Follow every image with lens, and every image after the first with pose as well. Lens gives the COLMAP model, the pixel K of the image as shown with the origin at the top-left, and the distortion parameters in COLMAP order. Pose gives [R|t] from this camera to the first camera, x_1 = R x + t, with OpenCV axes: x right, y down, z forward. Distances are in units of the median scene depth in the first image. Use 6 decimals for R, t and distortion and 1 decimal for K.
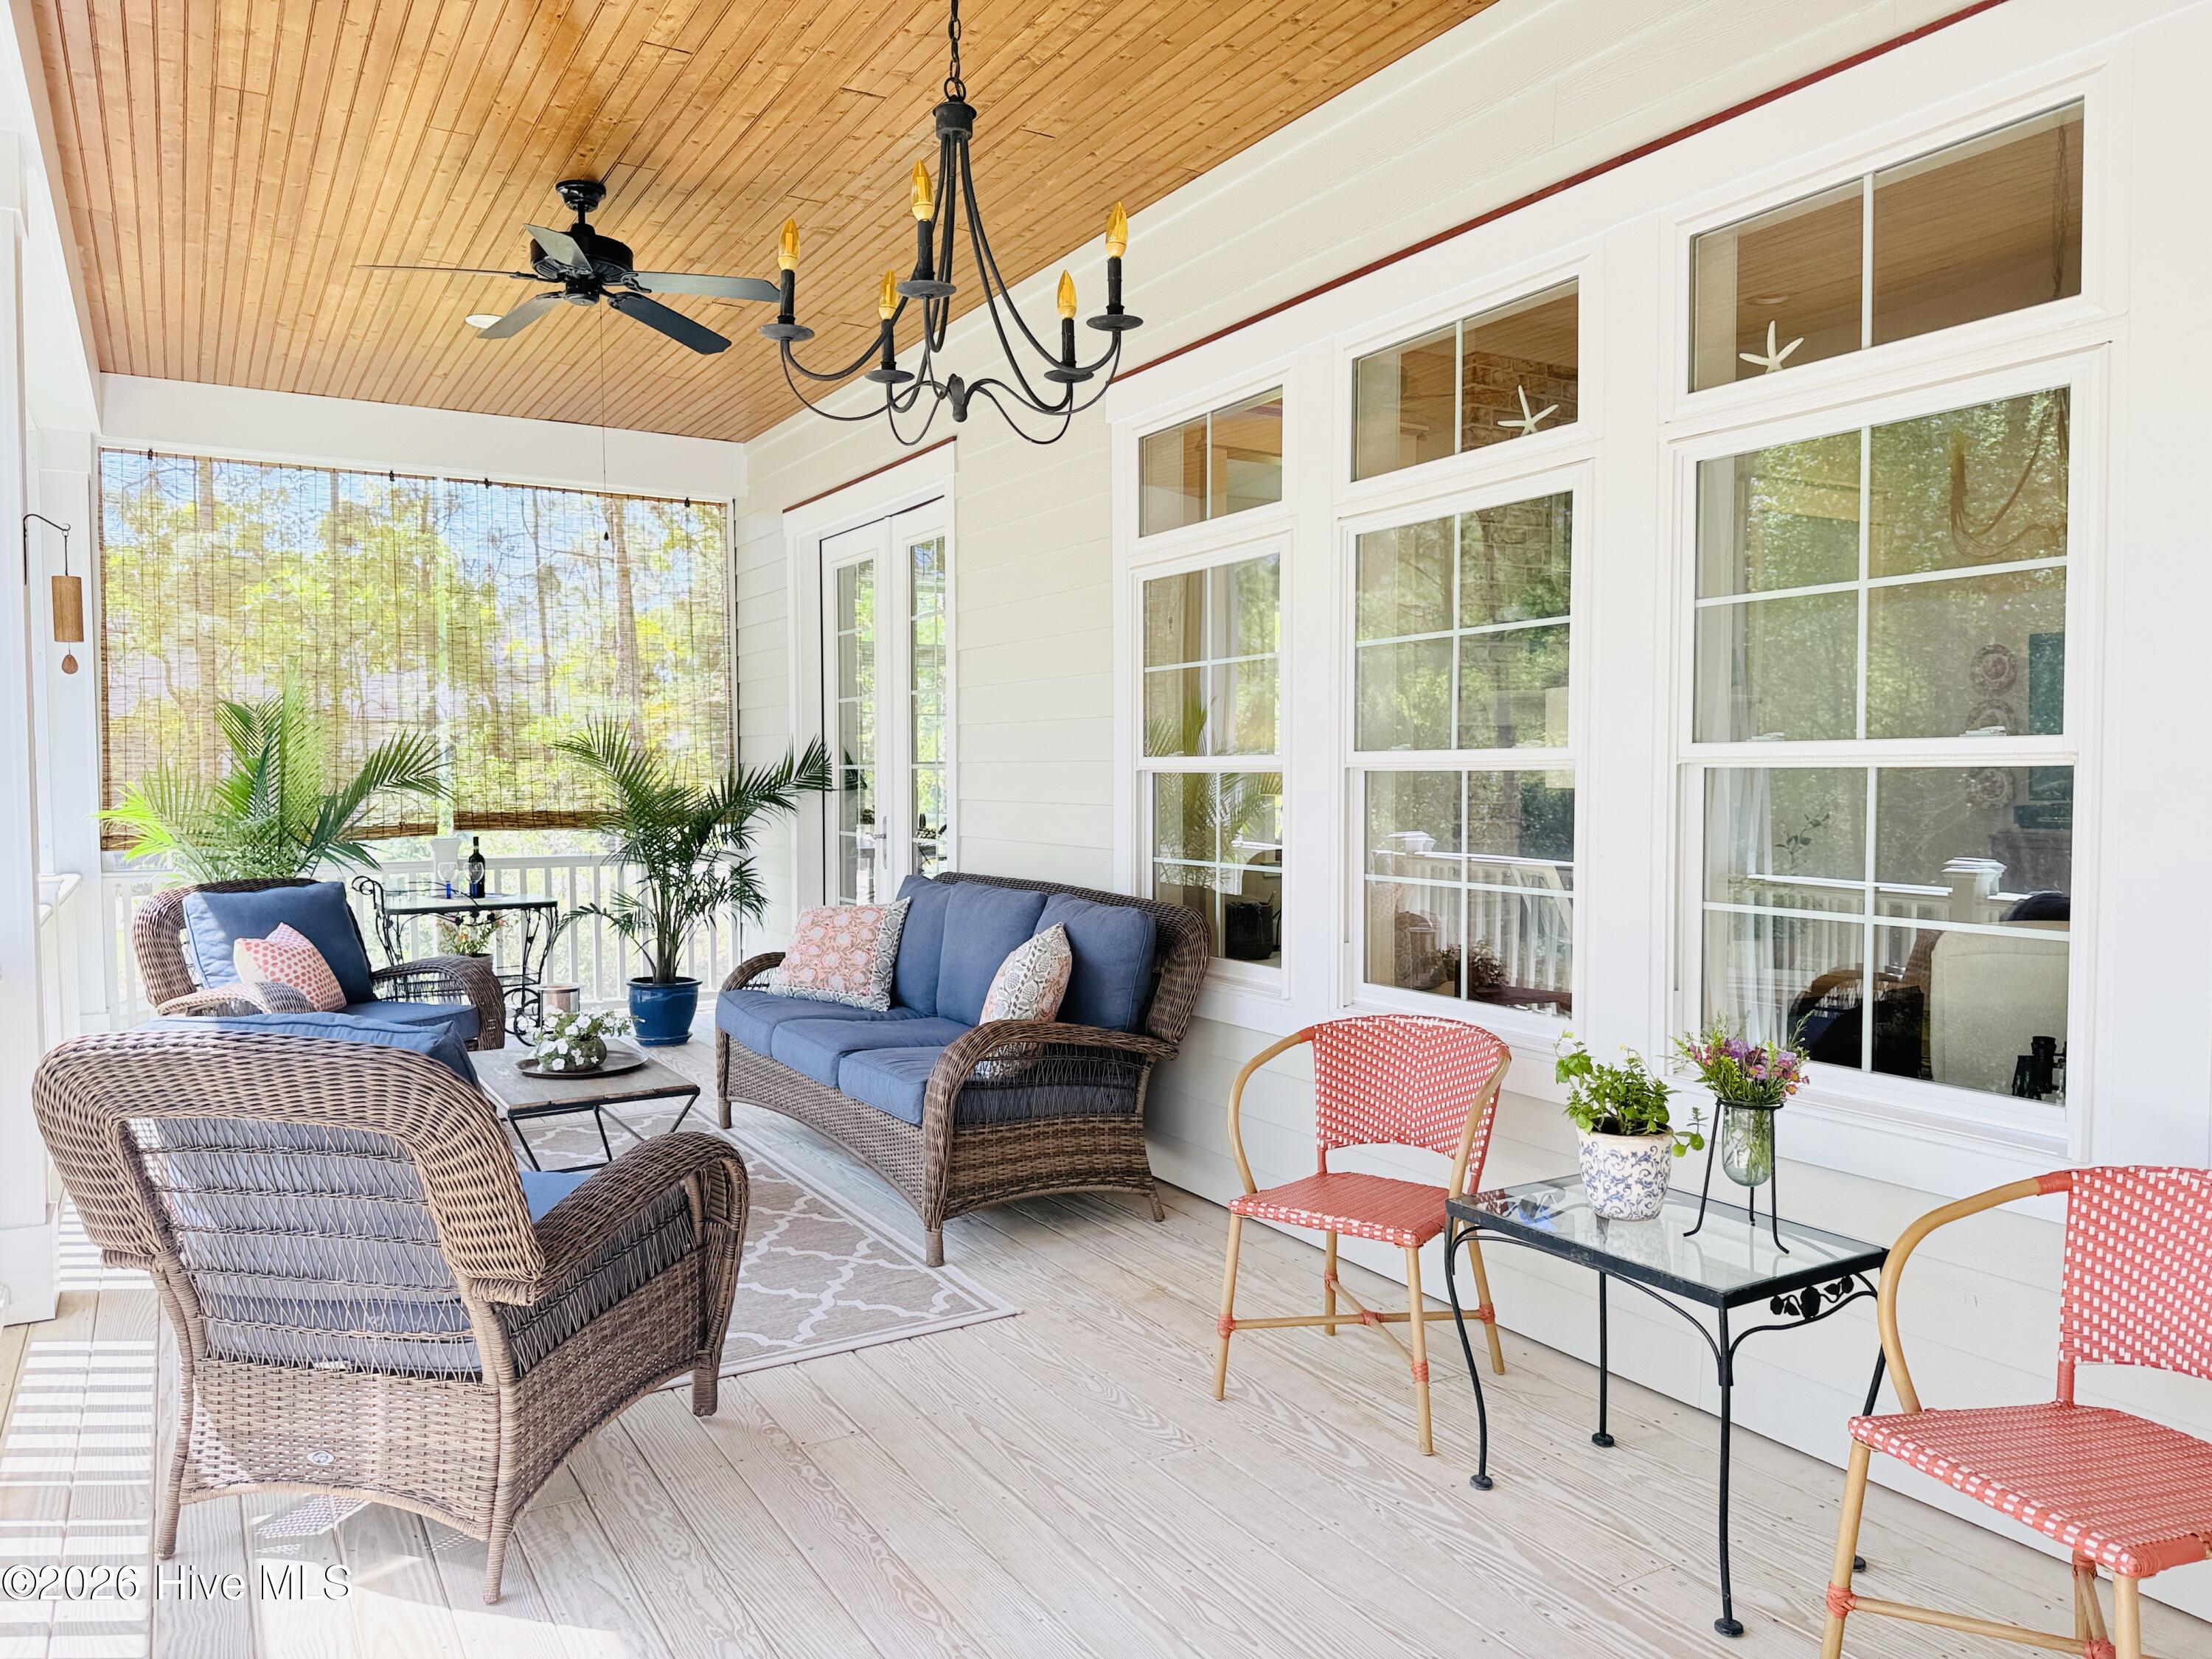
lens RADIAL K [[1560.7, 0, 1097.0], [0, 1560.7, 832.0], [0, 0, 1]] dist [0.058407, -0.082064]
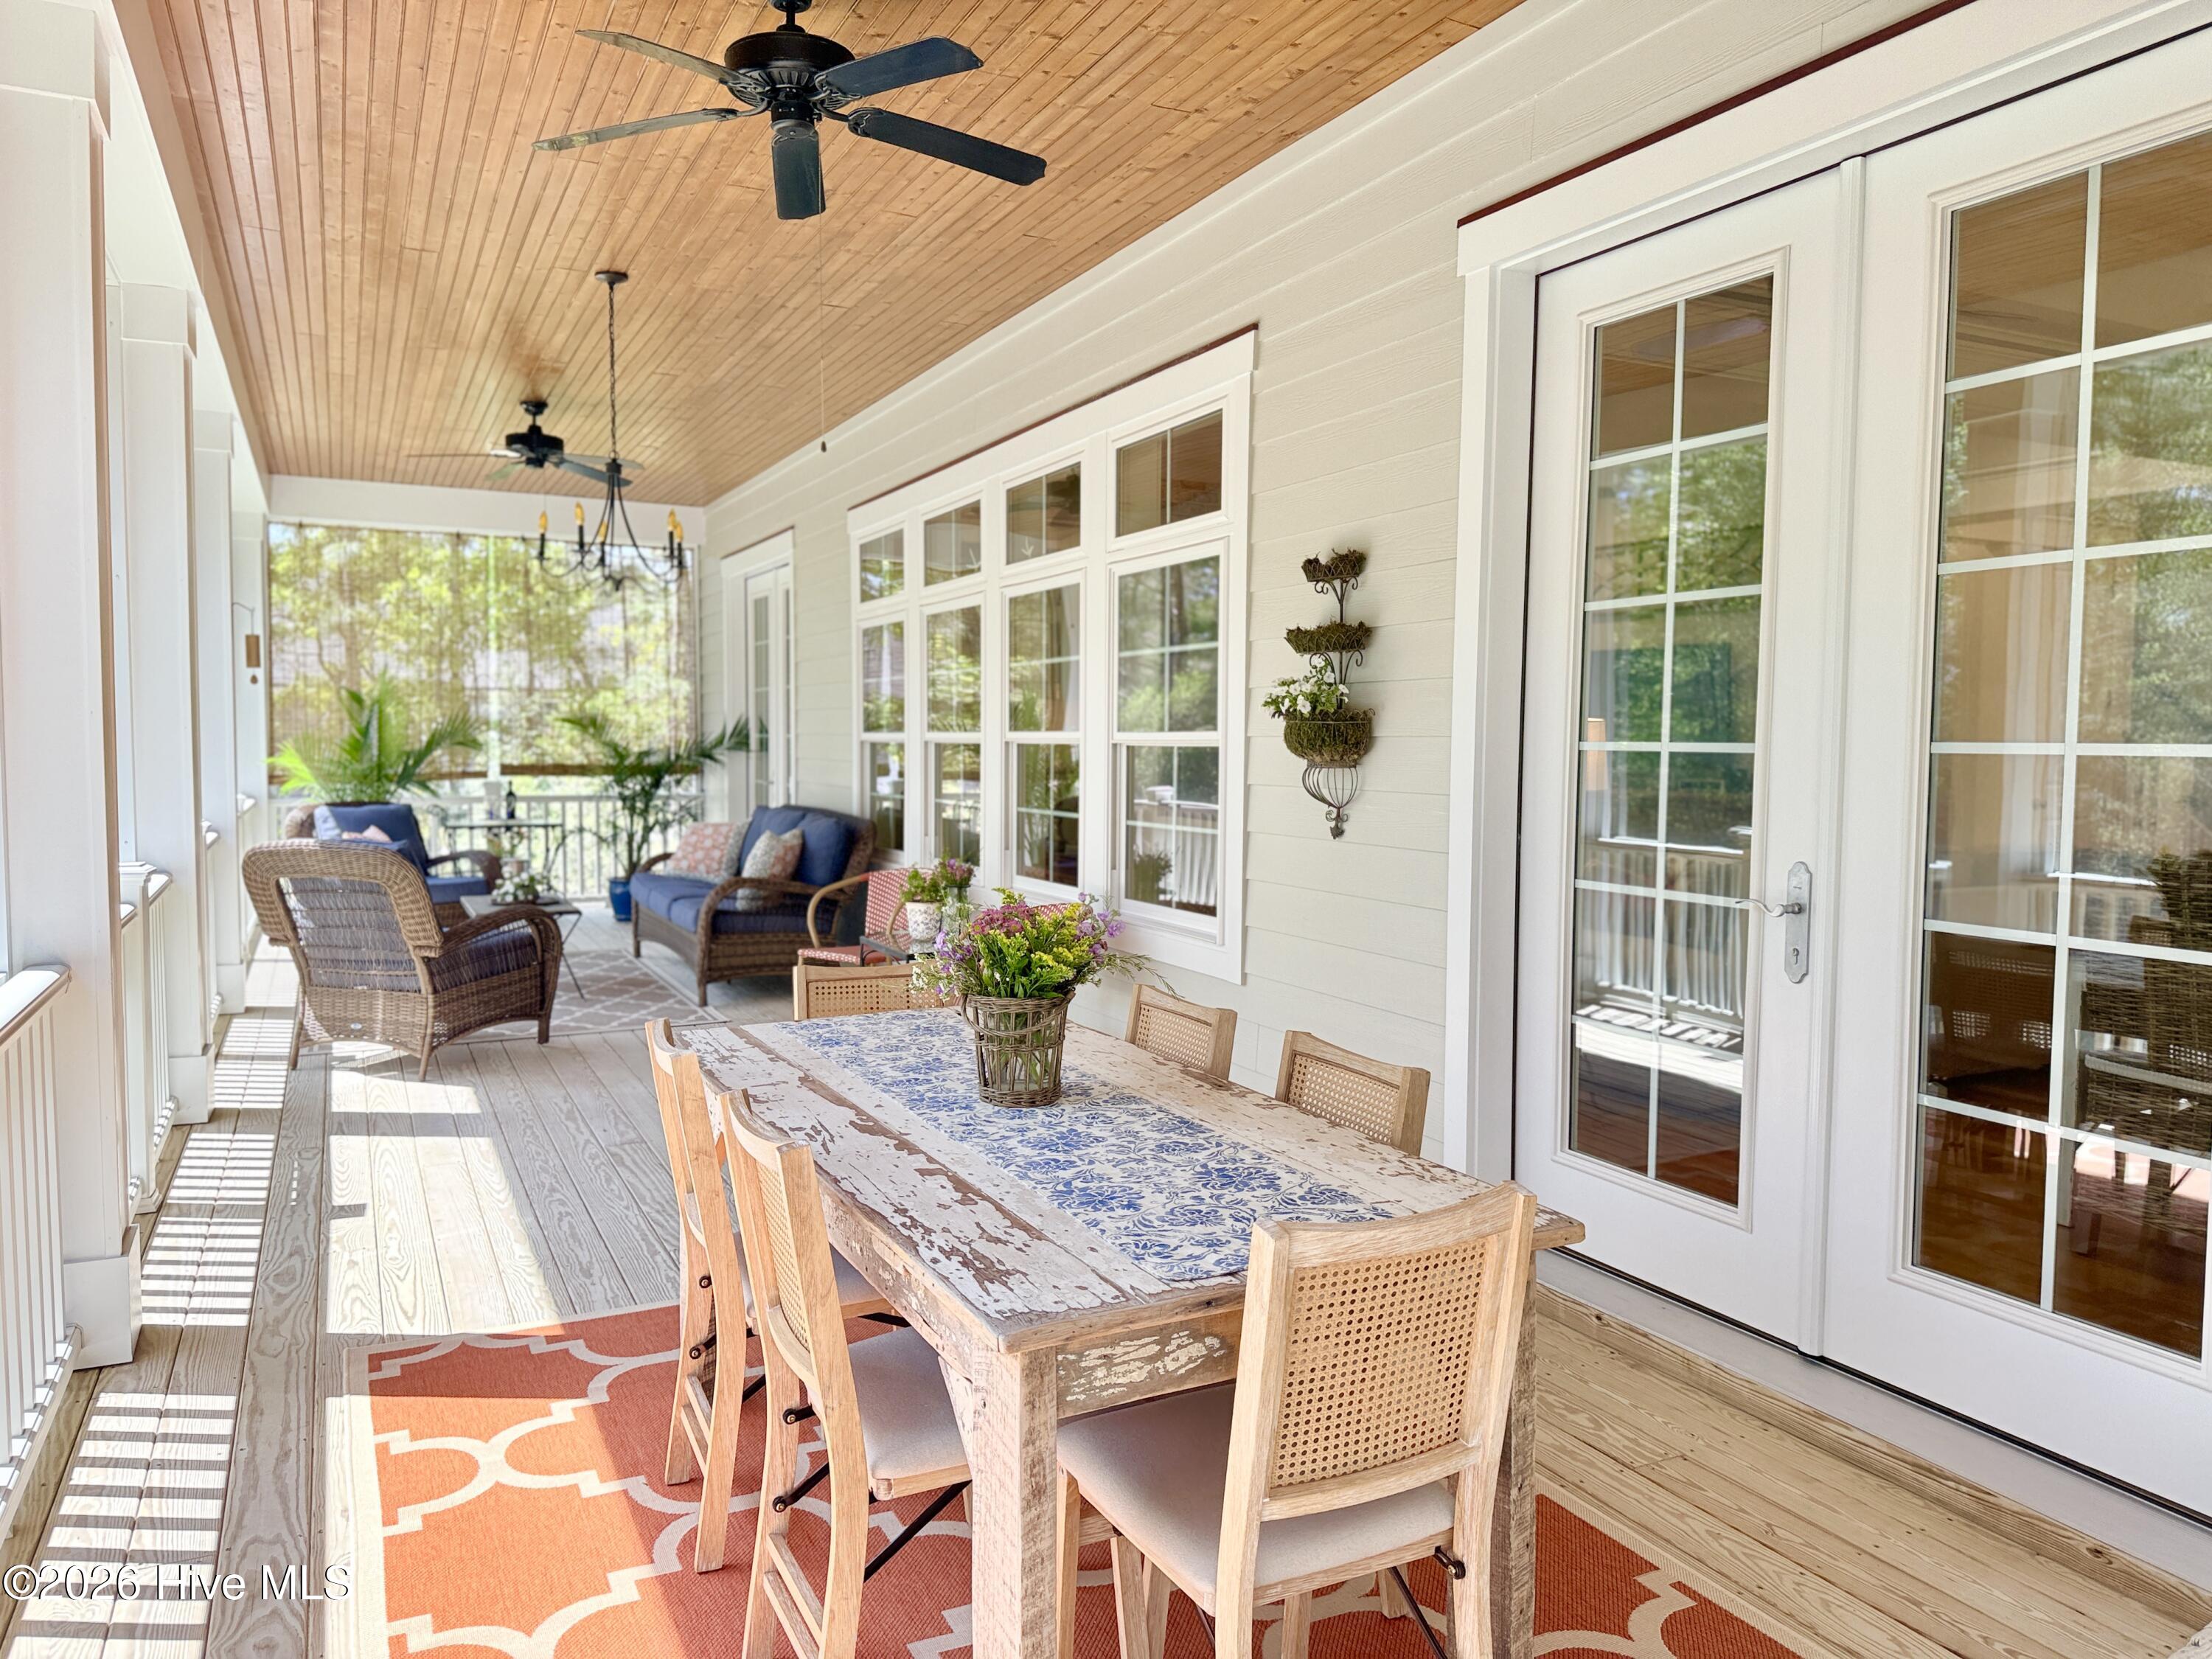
lens RADIAL K [[1560.7, 0, 1114.3], [0, 1560.7, 823.0], [0, 0, 1]] dist [0.058407, -0.082064]
pose [[0.997378, 0.014262, -0.070949, 0.375733], [-0.013157, 0.999785, 0.016023, 0.017063], [0.071162, -0.015048, 0.997351, -0.594642]]
